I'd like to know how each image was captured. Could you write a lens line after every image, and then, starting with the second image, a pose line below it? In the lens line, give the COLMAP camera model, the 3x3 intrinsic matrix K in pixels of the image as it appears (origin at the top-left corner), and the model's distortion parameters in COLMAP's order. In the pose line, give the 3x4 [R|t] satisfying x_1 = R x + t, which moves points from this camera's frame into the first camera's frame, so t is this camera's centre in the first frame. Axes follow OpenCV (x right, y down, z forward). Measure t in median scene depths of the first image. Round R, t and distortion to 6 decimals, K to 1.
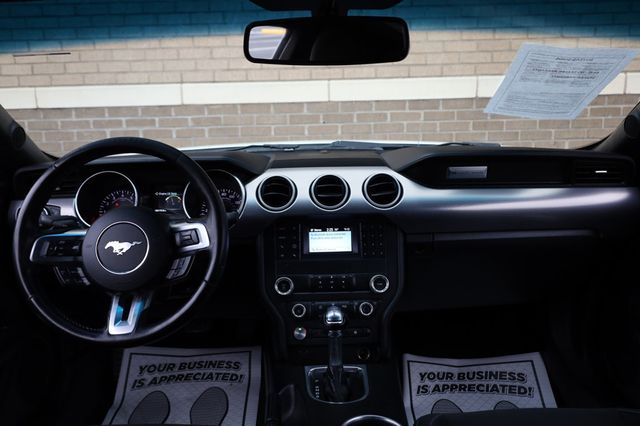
lens RADIAL K [[484.6, 0, 322.9], [0, 484.6, 215.6], [0, 0, 1]] dist [-0.009146, 0.000159]
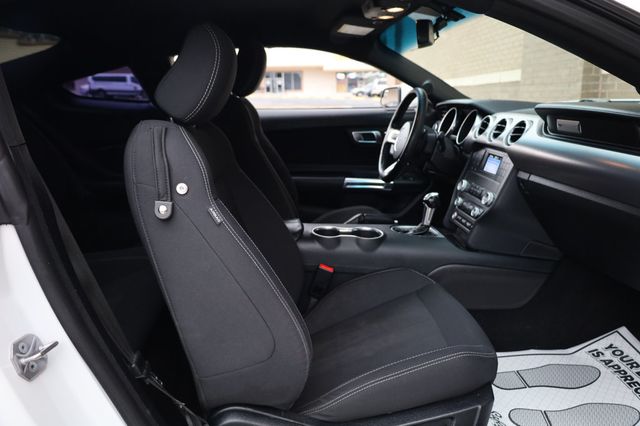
lens RADIAL K [[484.6, 0, 315.5], [0, 484.6, 211.4], [0, 0, 1]] dist [-0.009146, 0.000159]
pose [[0.042052, 0.253751, -0.966355, 1.058195], [-0.186180, 0.952260, 0.241948, -0.048078], [0.981615, 0.169741, 0.087288, 0.301711]]
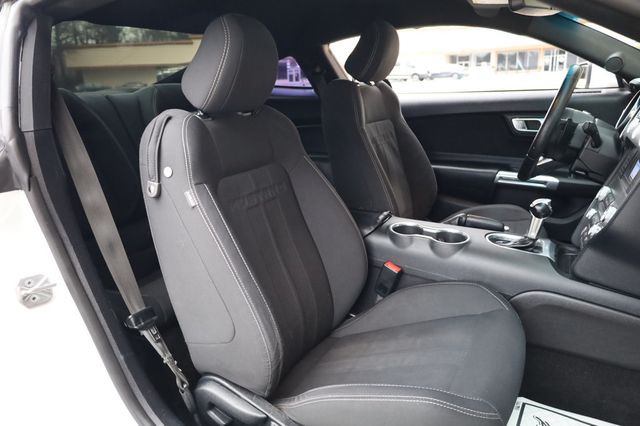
lens RADIAL K [[459.0, 0, 317.6], [0, 459.0, 211.3], [0, 0, 1]] dist [-0.000713, 0.008544]
pose [[-0.502942, 0.270133, -0.821023, 0.890840], [-0.119520, 0.919043, 0.375599, -0.113500], [0.856017, 0.287033, -0.429939, 0.661085]]
